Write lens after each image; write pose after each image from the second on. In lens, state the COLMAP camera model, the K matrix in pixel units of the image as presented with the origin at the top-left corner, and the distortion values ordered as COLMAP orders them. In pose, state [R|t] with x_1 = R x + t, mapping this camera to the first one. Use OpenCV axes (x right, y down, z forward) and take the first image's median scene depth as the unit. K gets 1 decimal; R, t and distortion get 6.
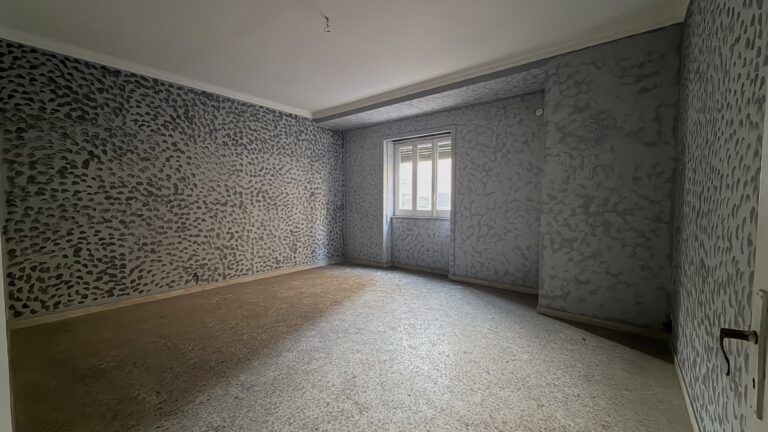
lens RADIAL K [[303.8, 0, 384.9], [0, 303.8, 214.9], [0, 0, 1]] dist [0.000437, -0.000057]
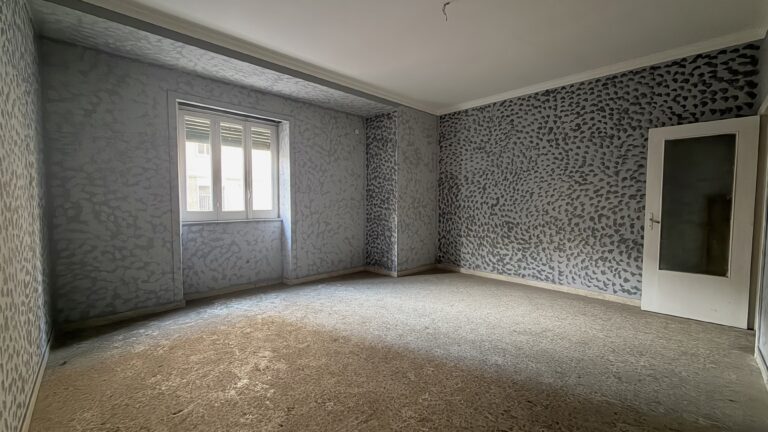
lens RADIAL K [[303.8, 0, 380.6], [0, 303.8, 214.8], [0, 0, 1]] dist [0.000437, -0.000057]
pose [[0.135784, -0.044141, 0.989755, -0.729692], [0.040859, 0.998407, 0.038921, -0.026784], [-0.989895, 0.035156, 0.137372, 0.680522]]
